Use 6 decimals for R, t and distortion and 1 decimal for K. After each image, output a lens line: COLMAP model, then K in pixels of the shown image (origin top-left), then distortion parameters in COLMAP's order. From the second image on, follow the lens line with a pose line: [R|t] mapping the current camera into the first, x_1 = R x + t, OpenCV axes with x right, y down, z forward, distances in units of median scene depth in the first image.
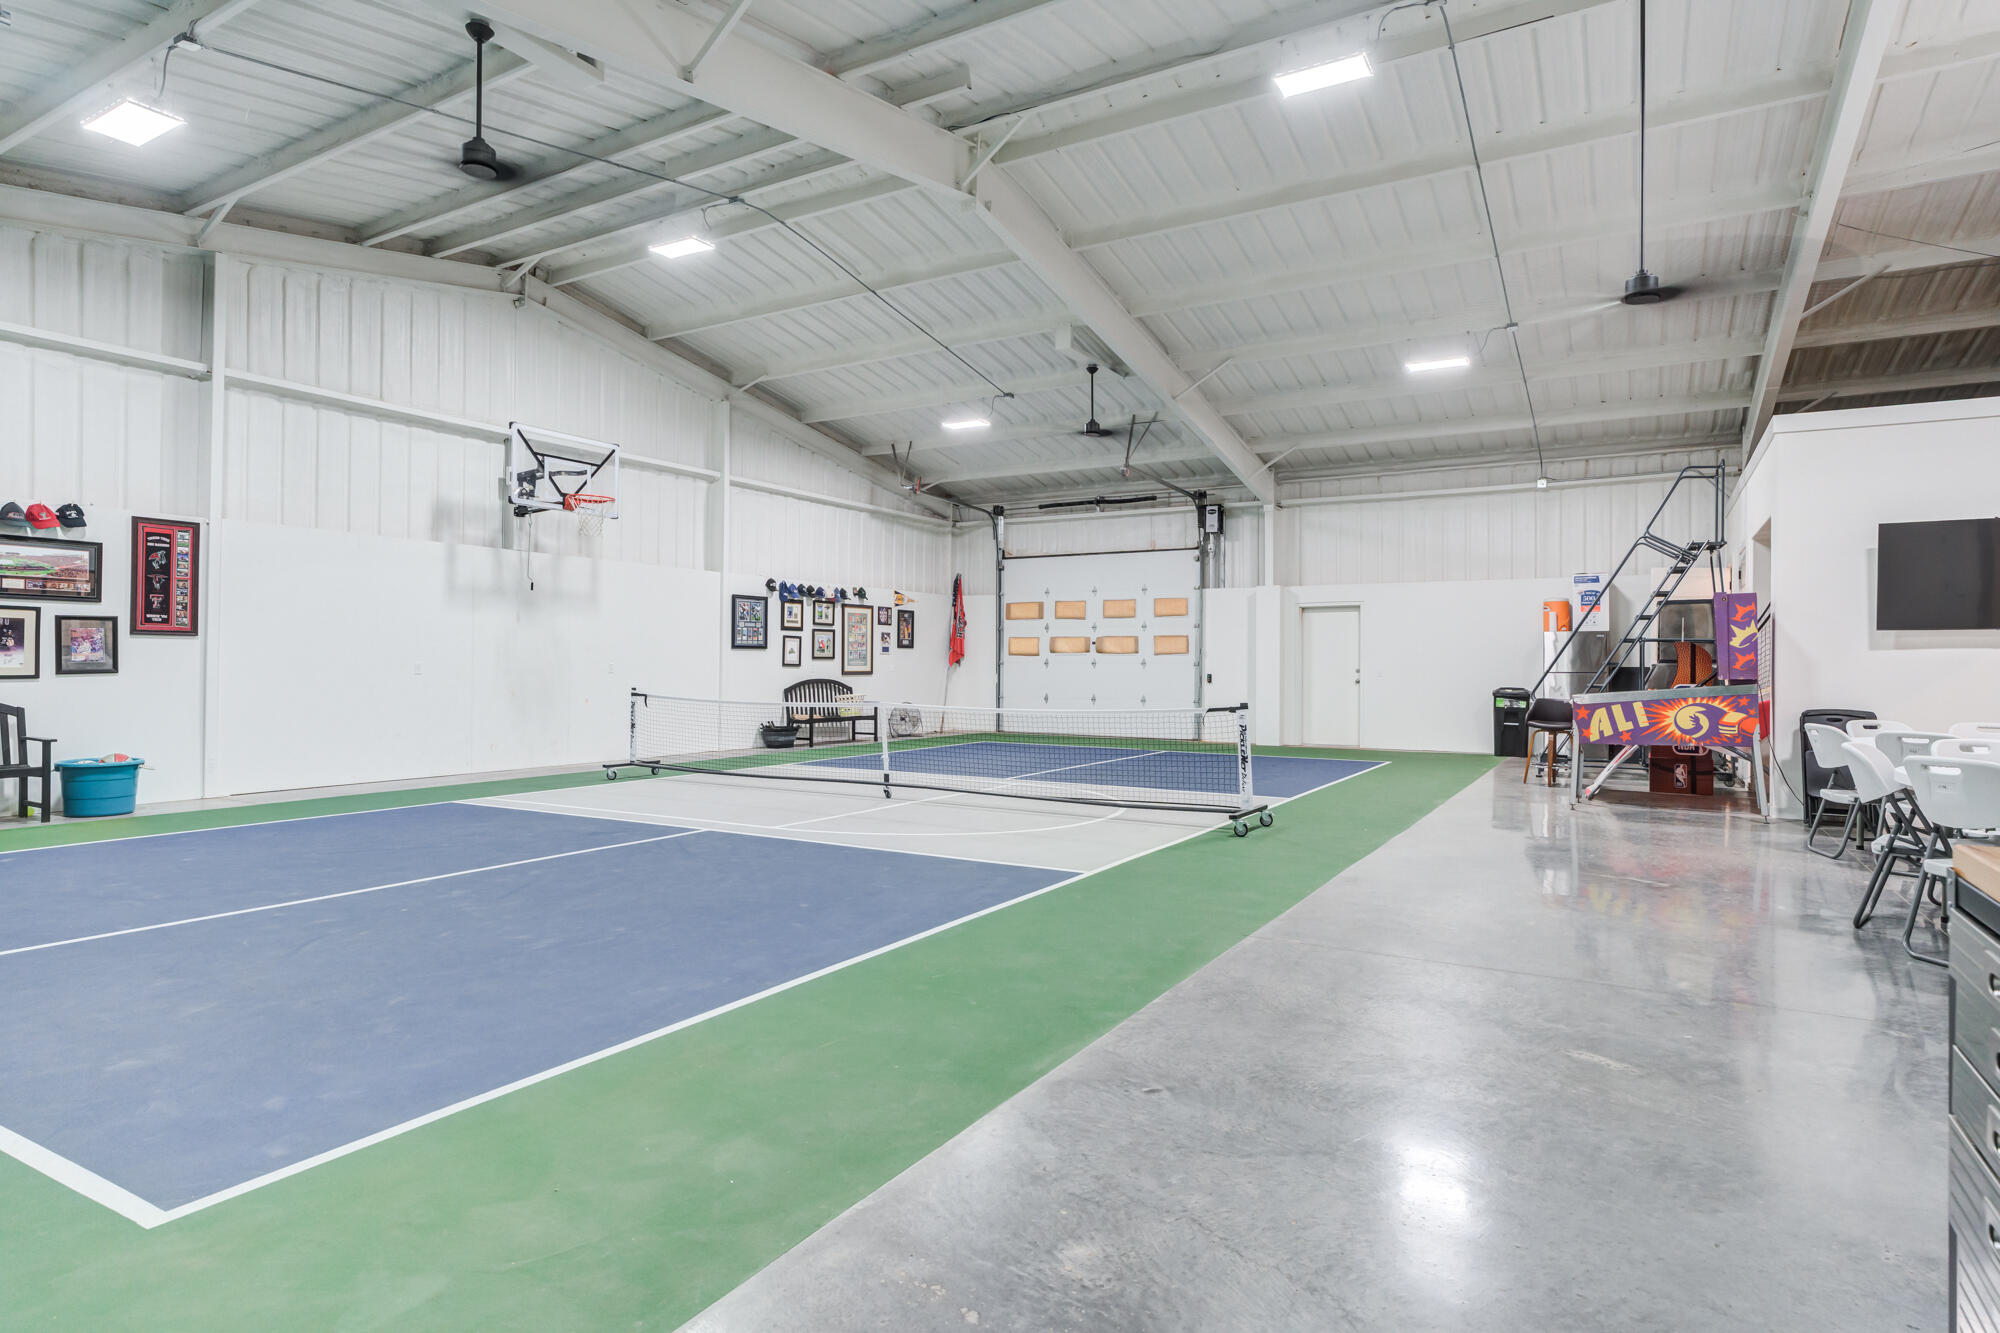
lens RADIAL K [[1065.4, 0, 1019.6], [0, 1065.4, 626.3], [0, 0, 1]] dist [-0.026842, -0.000983]
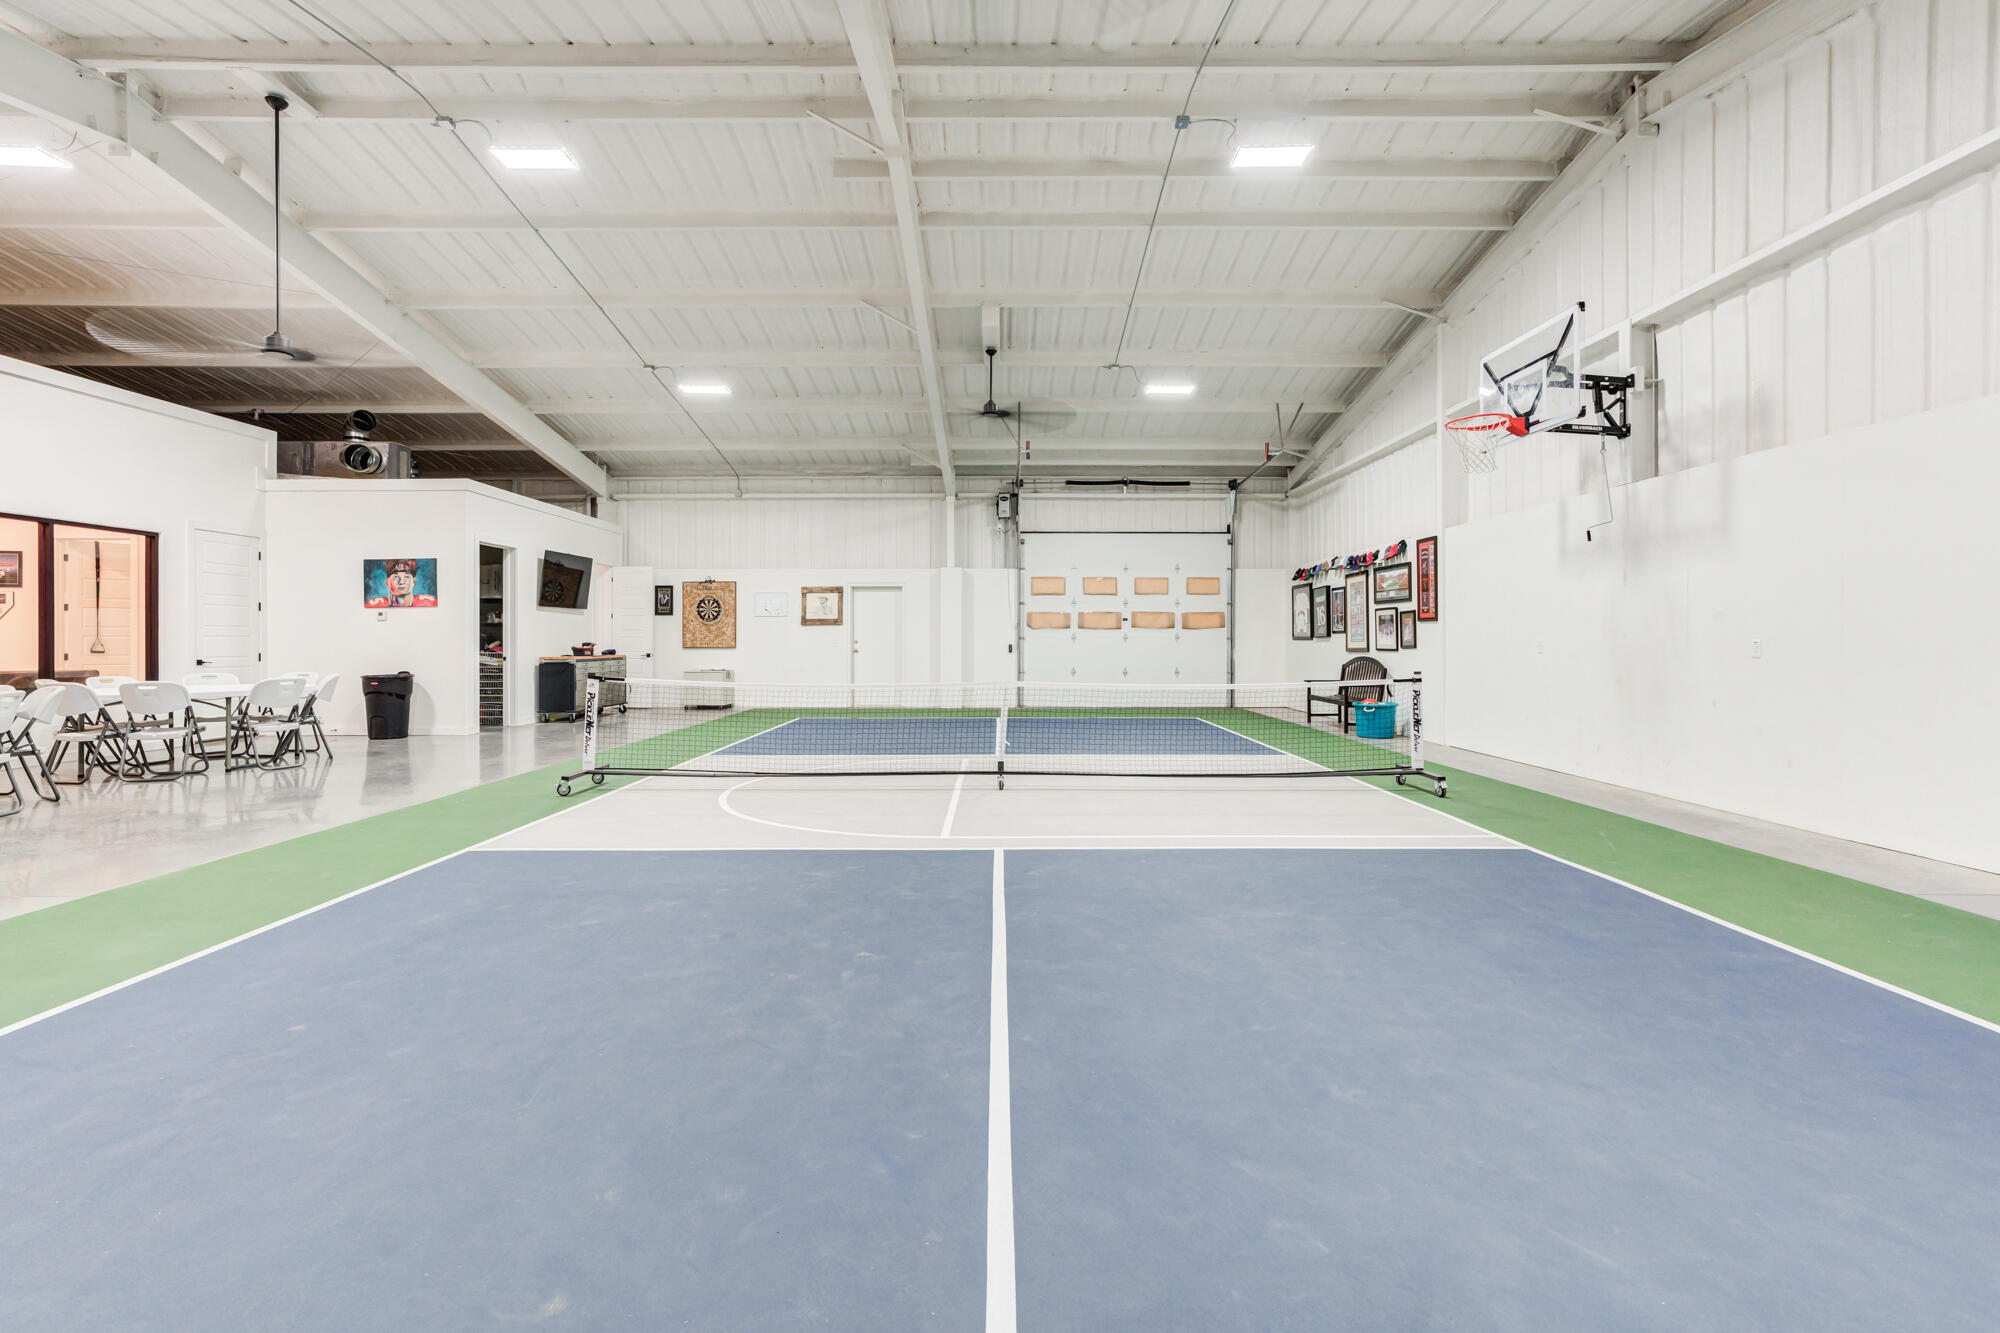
lens RADIAL K [[920.9, 0, 1036.1], [0, 920.9, 647.8], [0, 0, 1]] dist [-0.006646, 0.011314]
pose [[0.846680, -0.017504, 0.531814, -0.414442], [-0.007531, 0.998964, 0.044871, 0.003904], [-0.532049, -0.041996, 0.845672, 0.243693]]
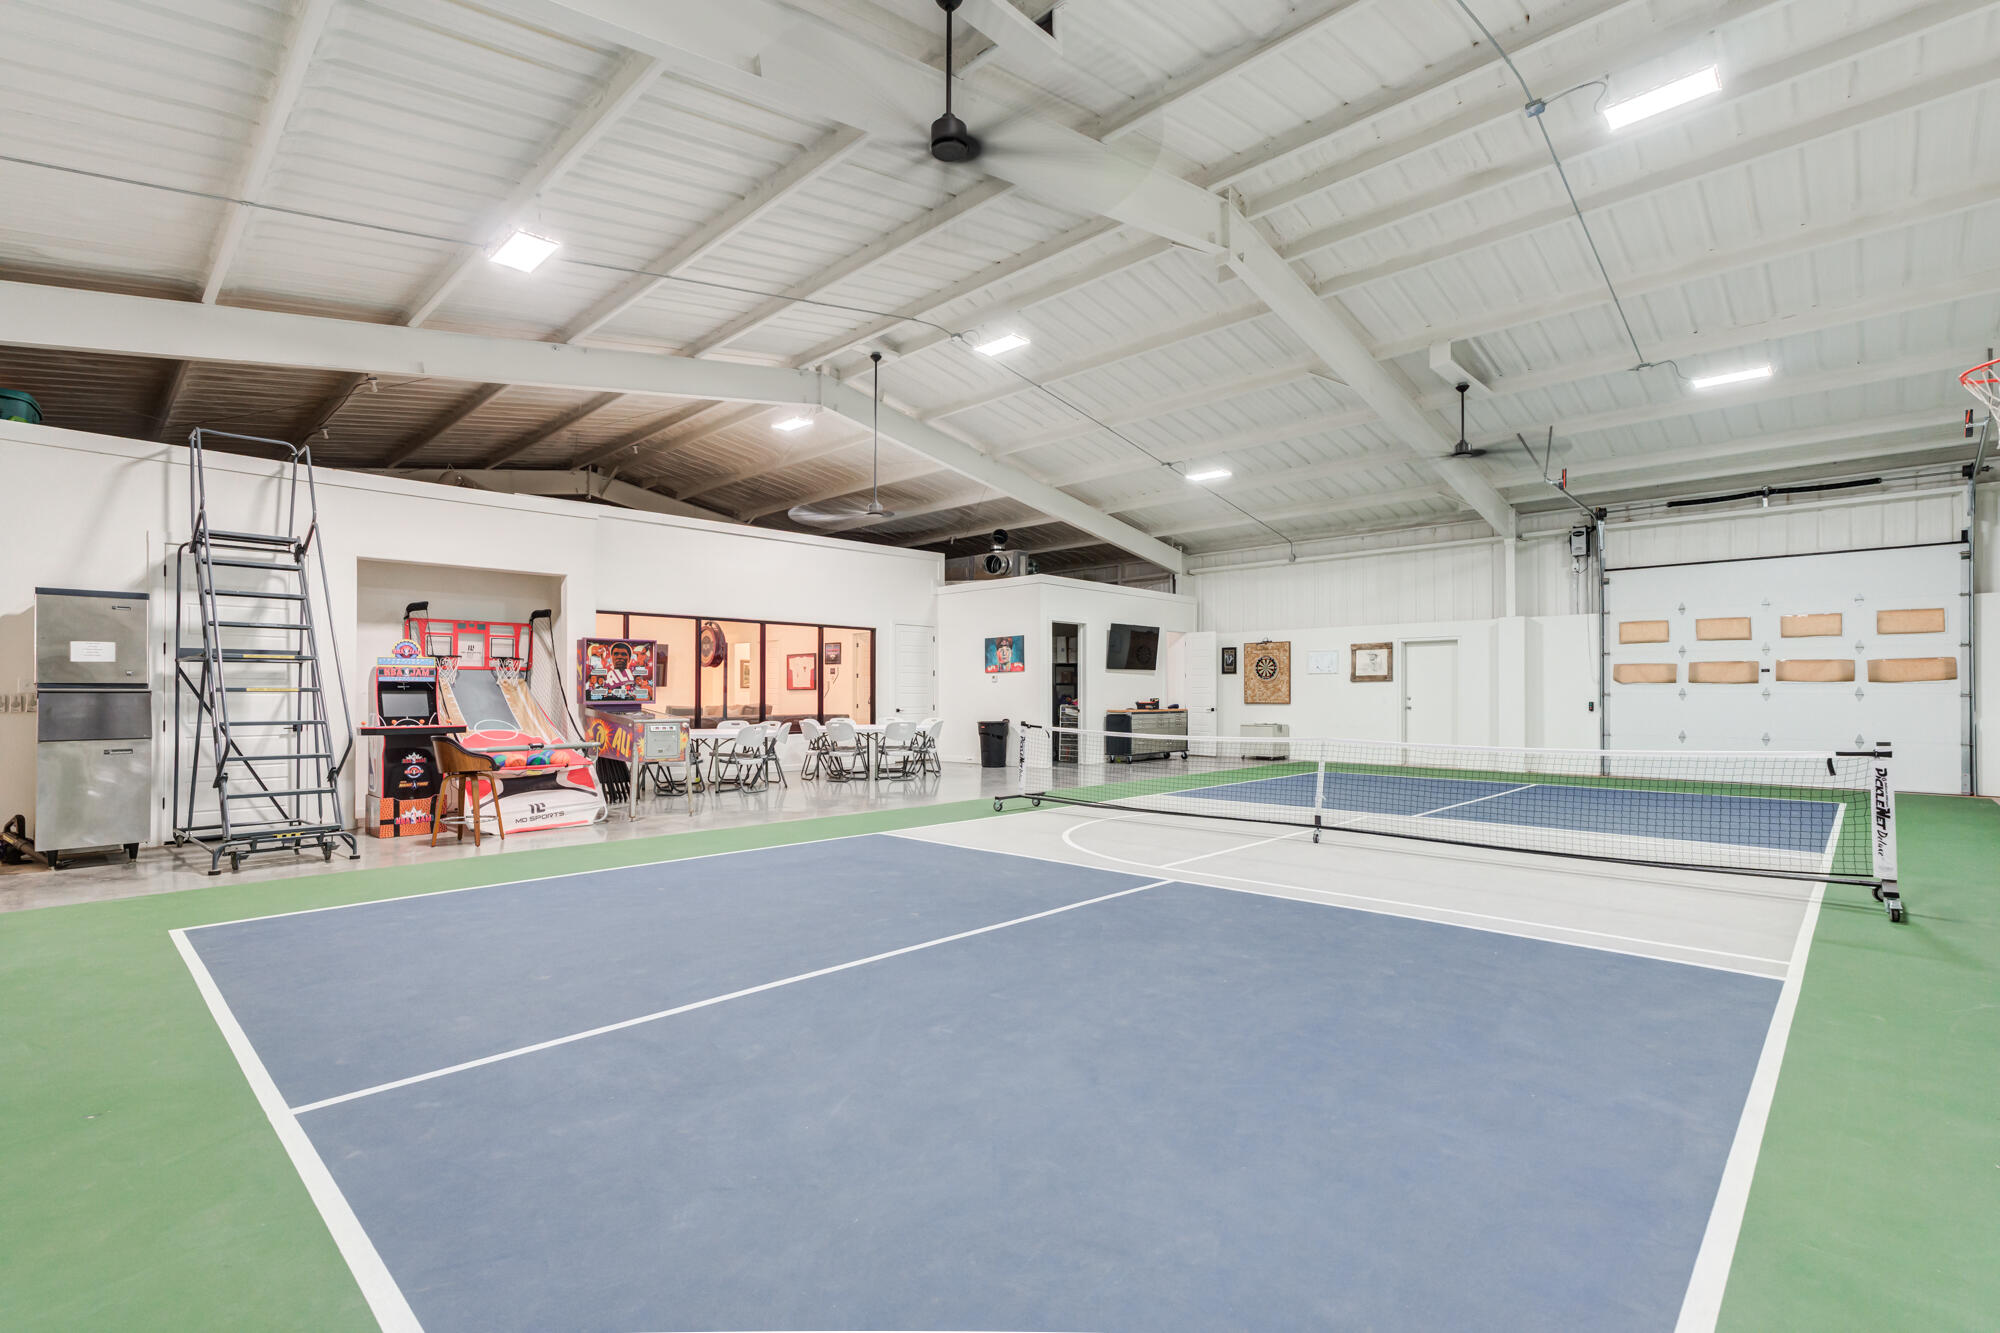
lens RADIAL K [[920.9, 0, 1012.4], [0, 920.9, 692.4], [0, 0, 1]] dist [-0.006646, 0.011314]
pose [[0.979907, -0.011983, -0.199093, -0.297158], [0.017892, 0.999450, 0.027908, 0.003079], [0.198649, -0.030910, 0.979583, 0.179492]]
